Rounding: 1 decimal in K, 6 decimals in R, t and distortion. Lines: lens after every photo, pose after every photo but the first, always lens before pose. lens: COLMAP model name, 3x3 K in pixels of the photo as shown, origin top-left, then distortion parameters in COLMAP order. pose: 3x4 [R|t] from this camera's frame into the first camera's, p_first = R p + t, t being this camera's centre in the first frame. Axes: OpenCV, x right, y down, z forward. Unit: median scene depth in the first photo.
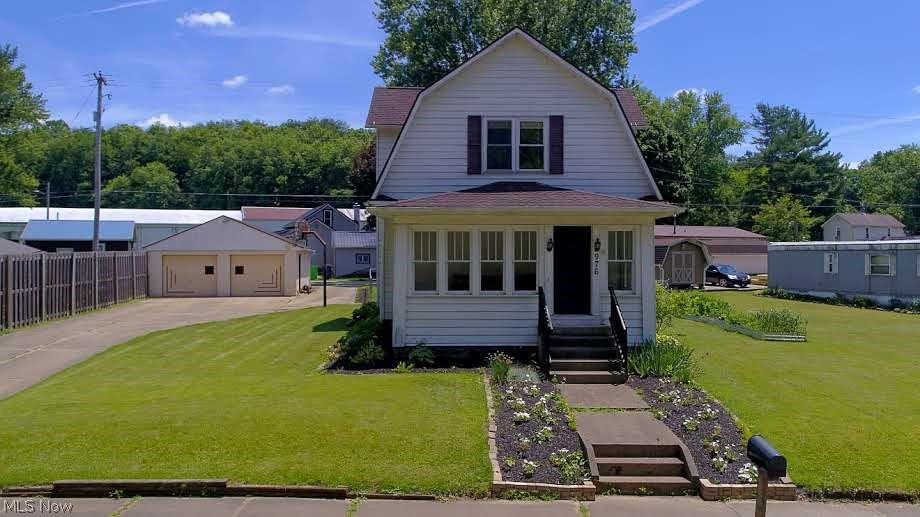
lens RADIAL K [[757.4, 0, 460.0], [0, 757.4, 258.5], [0, 0, 1]] dist [0.001450, -0.004691]
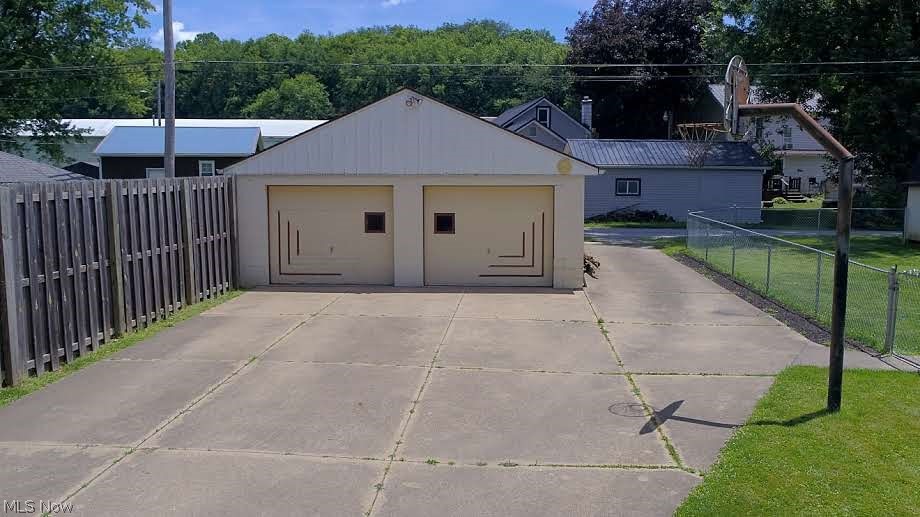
lens RADIAL K [[757.4, 0, 460.0], [0, 757.4, 258.5], [0, 0, 1]] dist [0.001450, -0.004691]
pose [[0.982071, 0.022737, -0.187136, -0.038890], [-0.002745, 0.994319, 0.106403, -0.001753], [0.188492, -0.103981, 0.976554, 0.113039]]
